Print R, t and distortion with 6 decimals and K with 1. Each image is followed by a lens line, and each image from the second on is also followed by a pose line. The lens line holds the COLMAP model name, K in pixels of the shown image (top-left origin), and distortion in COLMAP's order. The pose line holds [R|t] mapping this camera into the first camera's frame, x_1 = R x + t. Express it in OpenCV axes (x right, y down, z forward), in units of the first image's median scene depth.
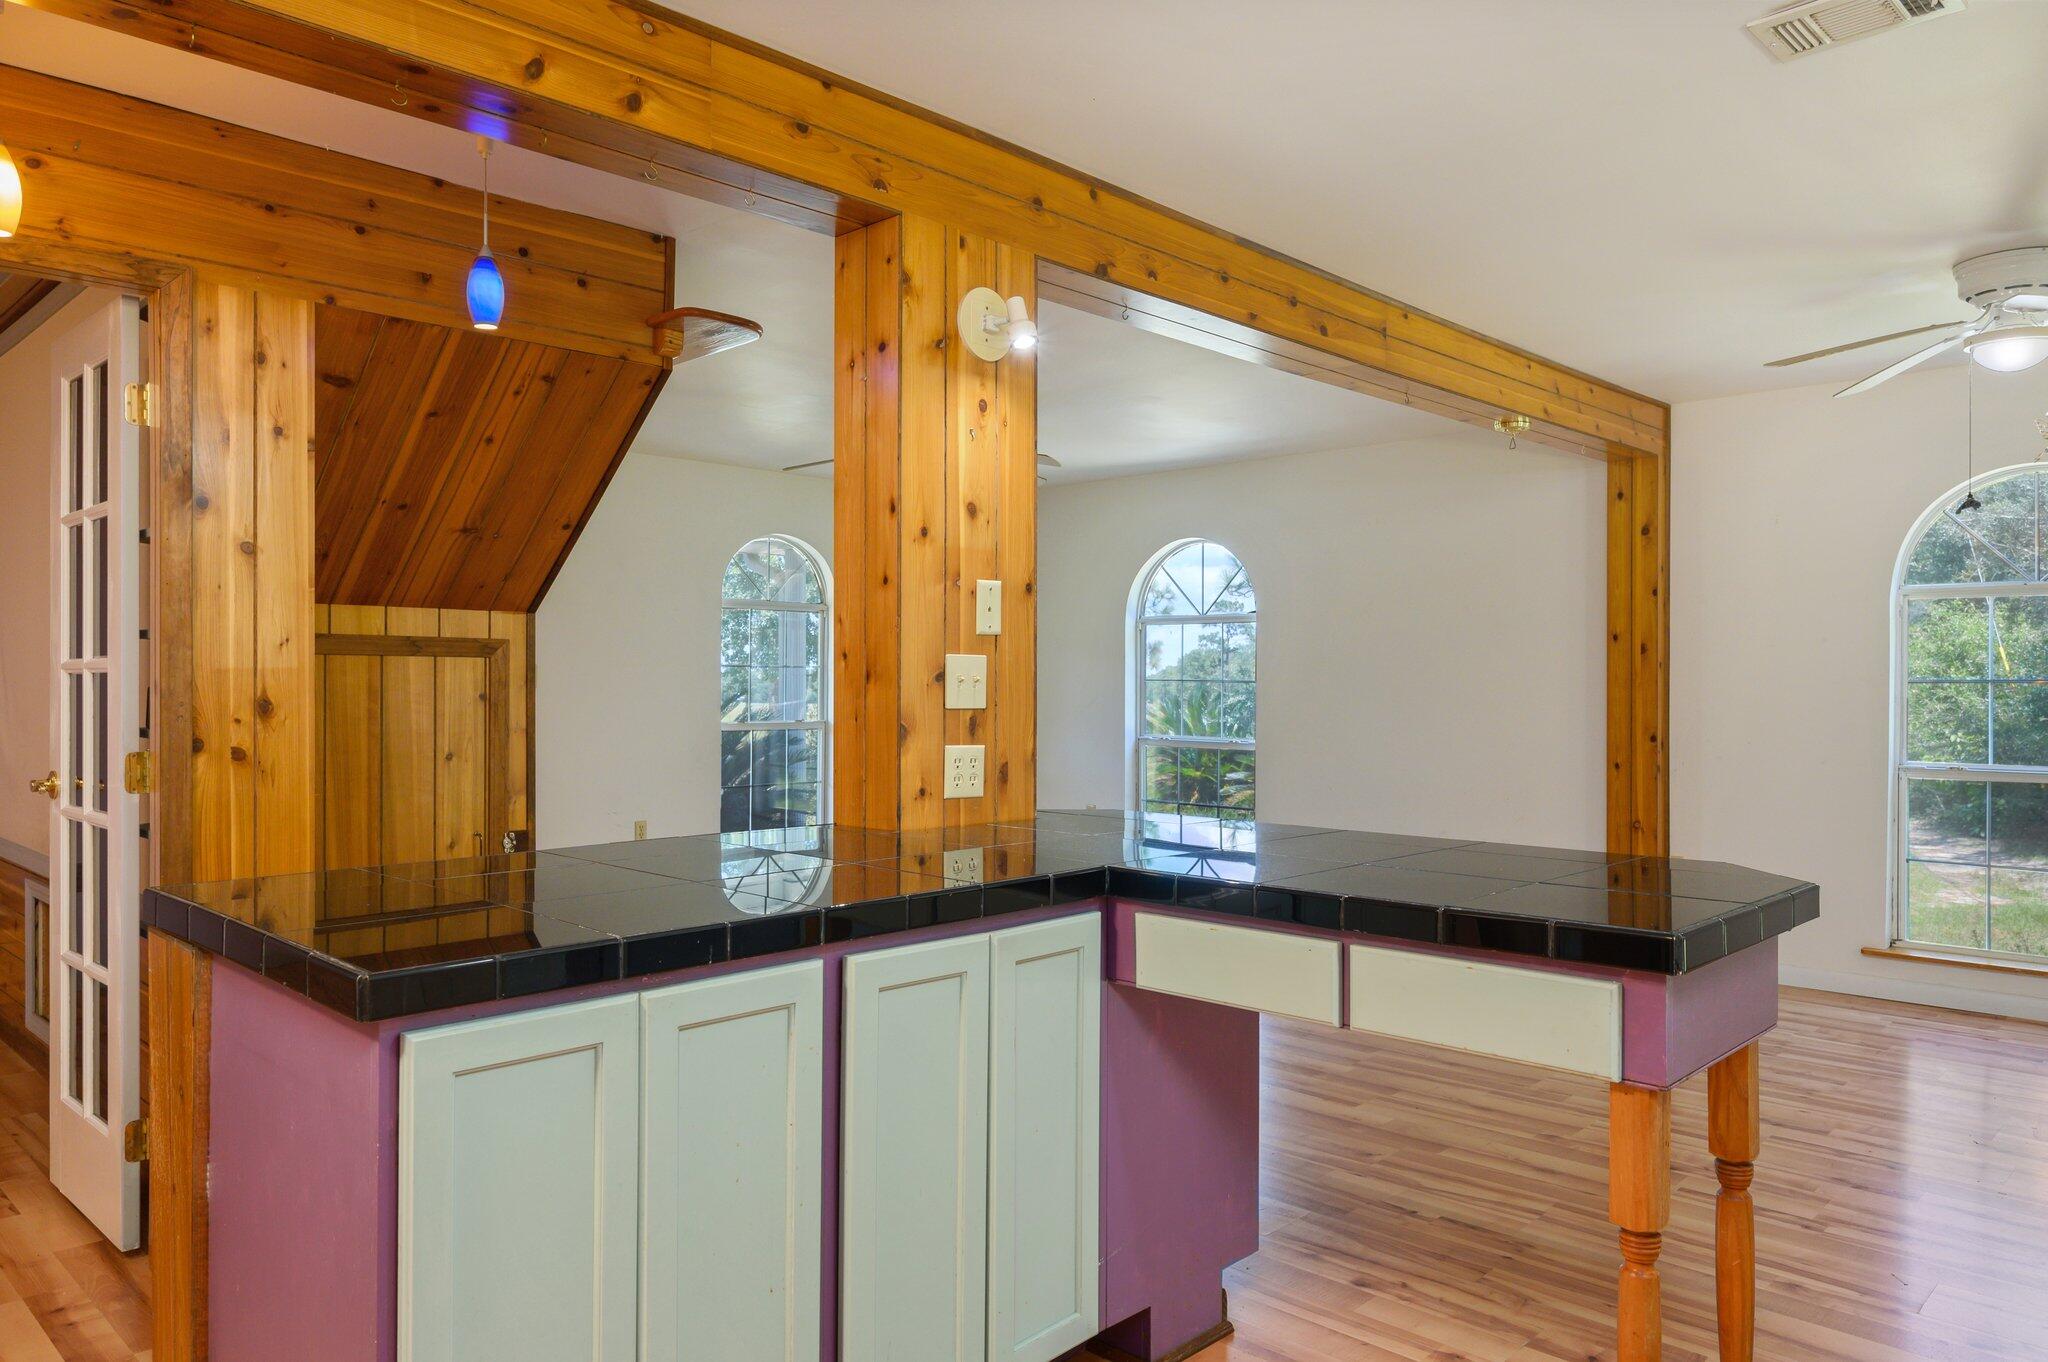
lens RADIAL K [[1402.4, 0, 1023.1], [0, 1402.4, 672.4], [0, 0, 1]] dist [0.005350, 0.005175]
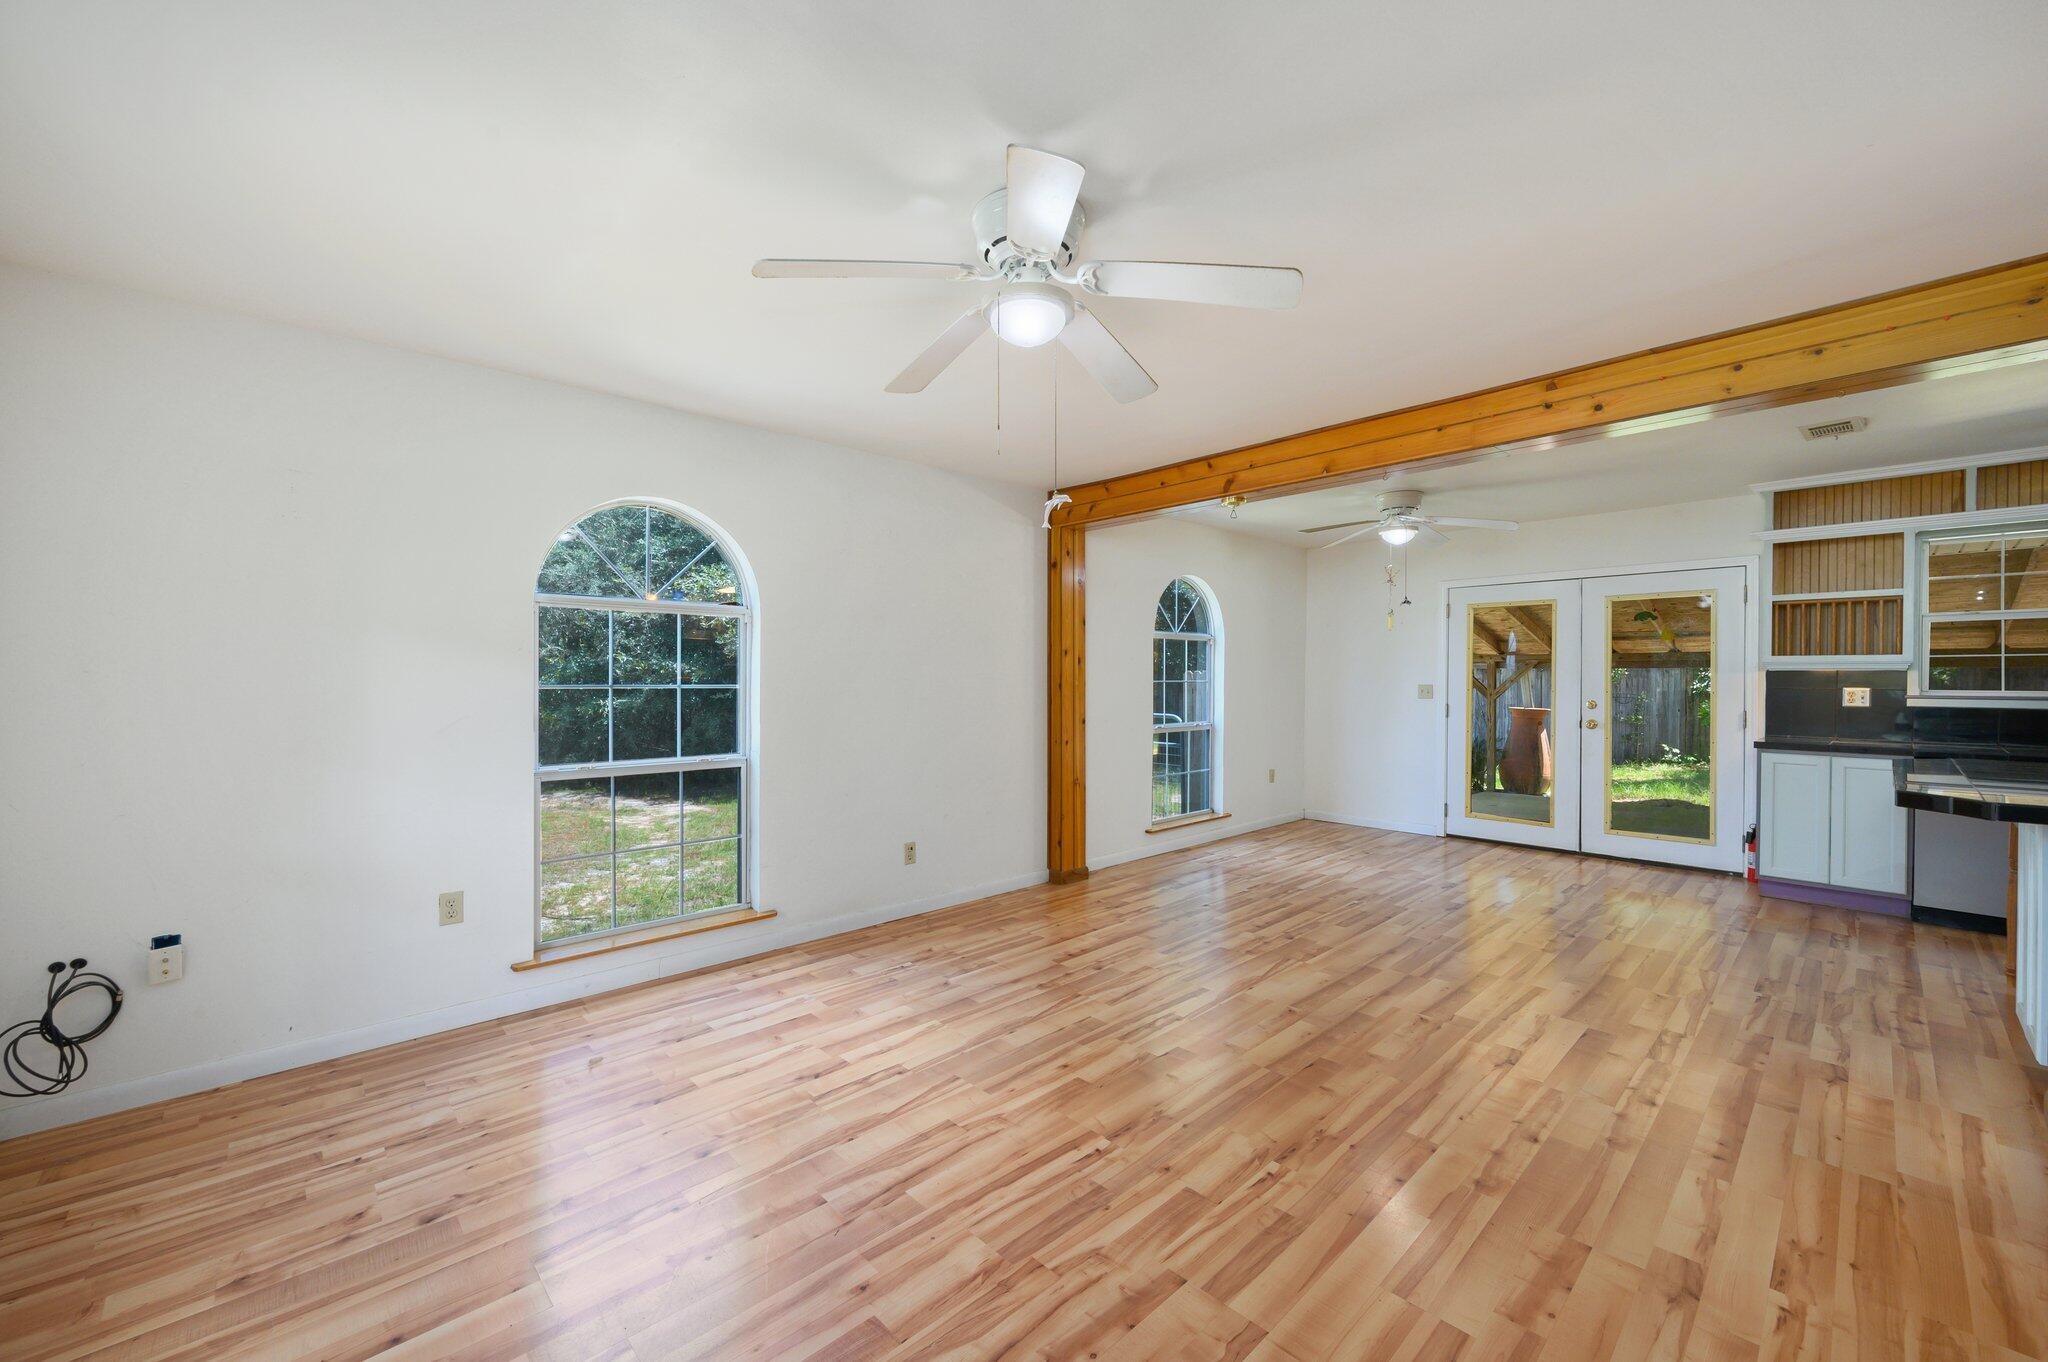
lens RADIAL K [[807.9, 0, 1009.6], [0, 807.9, 686.6], [0, 0, 1]] dist [0.002861, -0.000743]
pose [[0.061751, -0.010199, 0.998040, -0.809700], [0.001584, 0.999948, 0.010120, -0.007509], [-0.998090, 0.000956, 0.061763, 1.967993]]
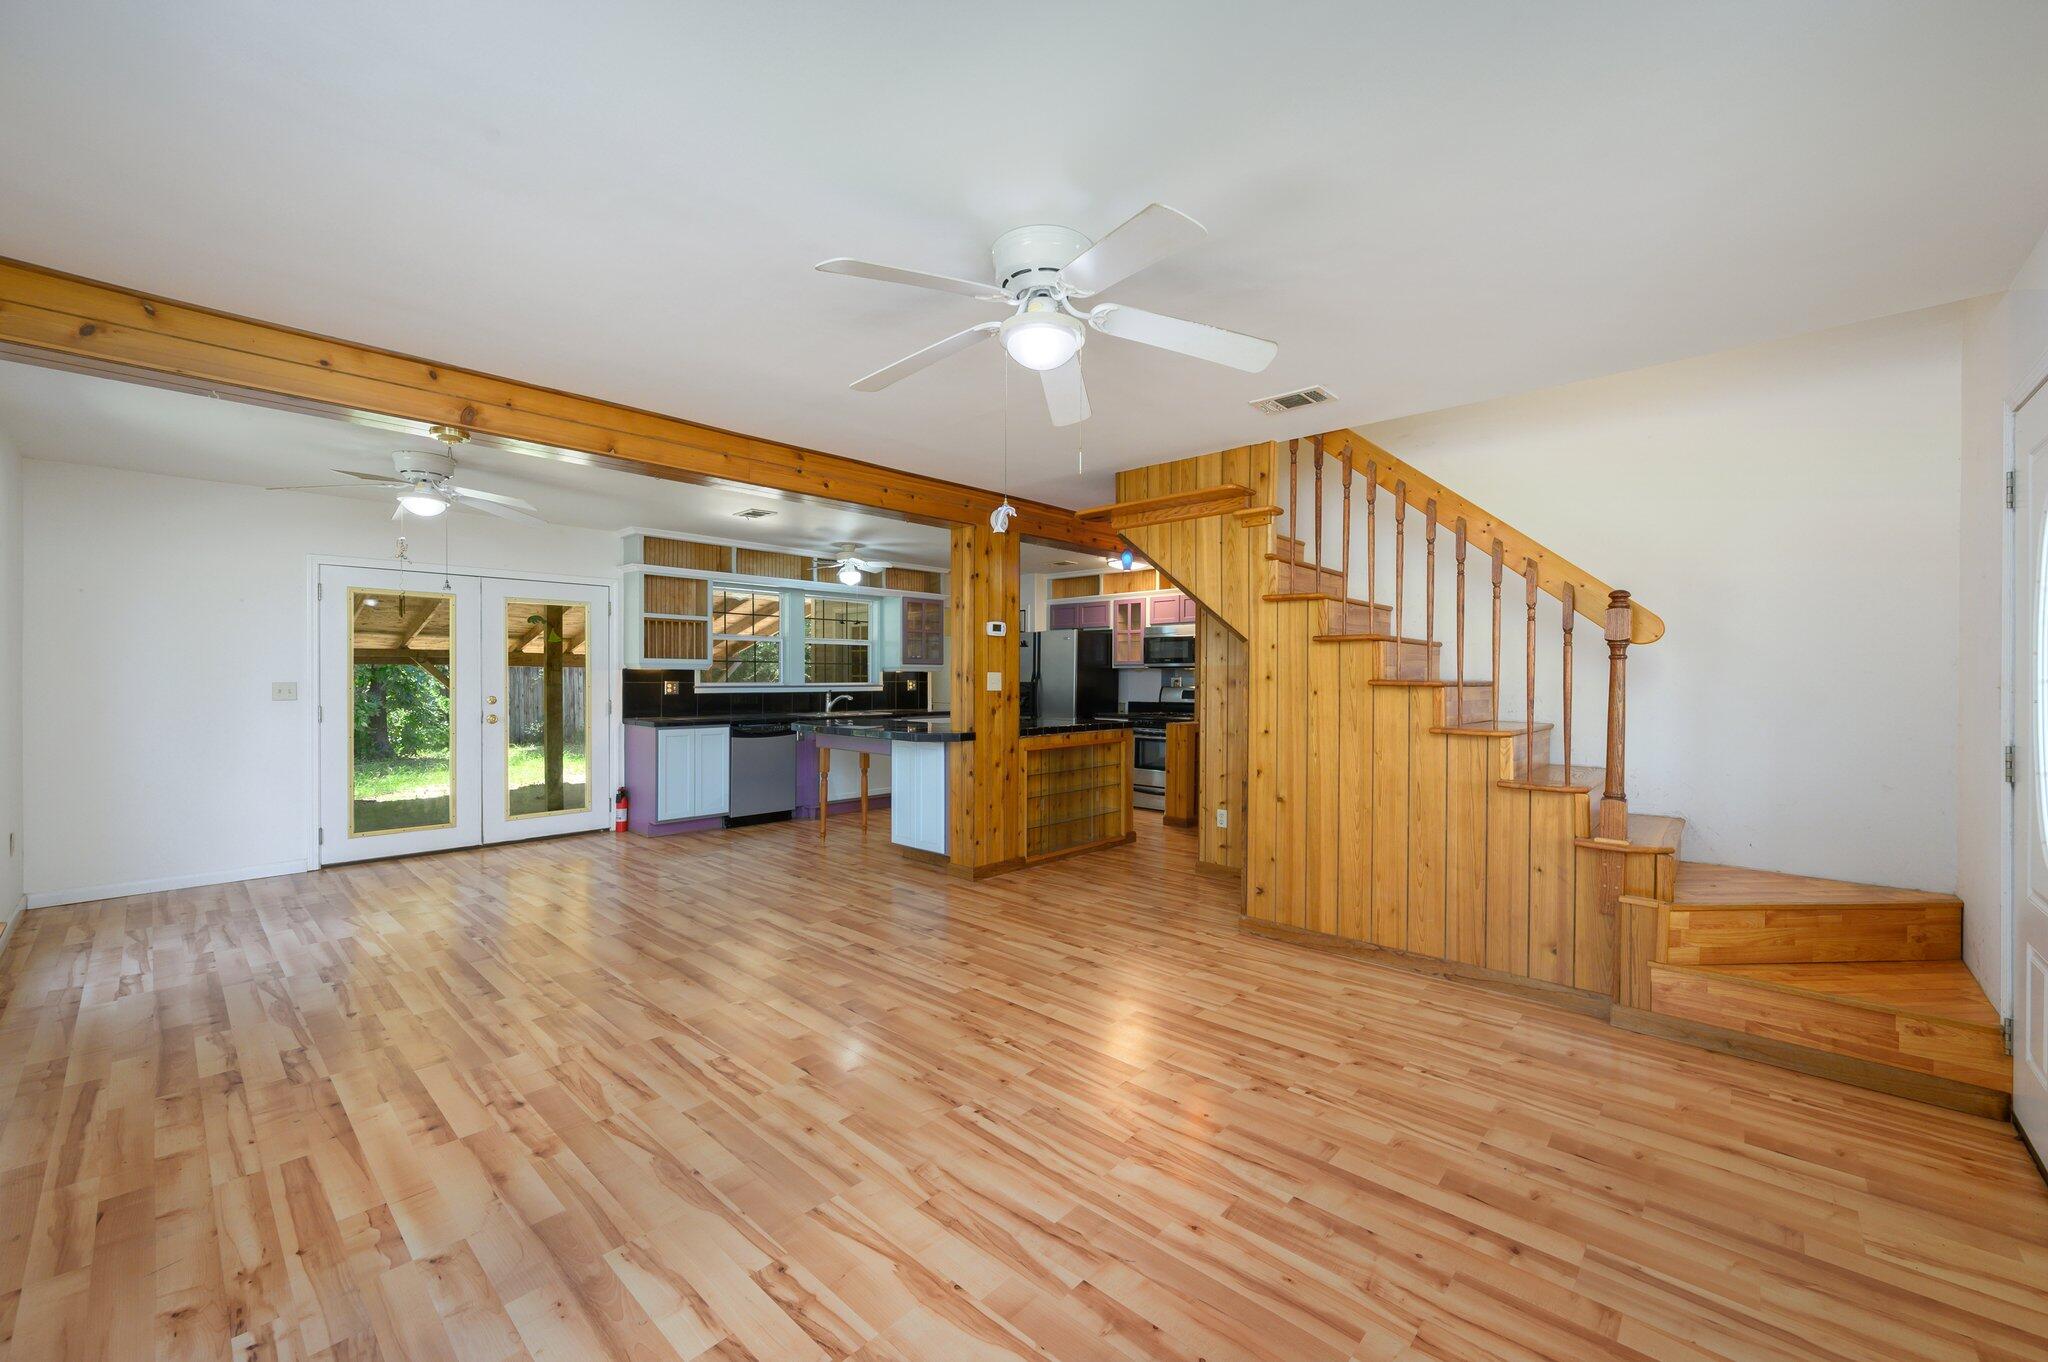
lens RADIAL K [[807.9, 0, 1039.4], [0, 807.9, 686.7], [0, 0, 1]] dist [0.002861, -0.000743]
pose [[-0.999546, -0.001039, -0.030116, -0.123822], [-0.001483, 0.999891, 0.014715, -0.008238], [0.030097, 0.014753, -0.999438, 2.711644]]
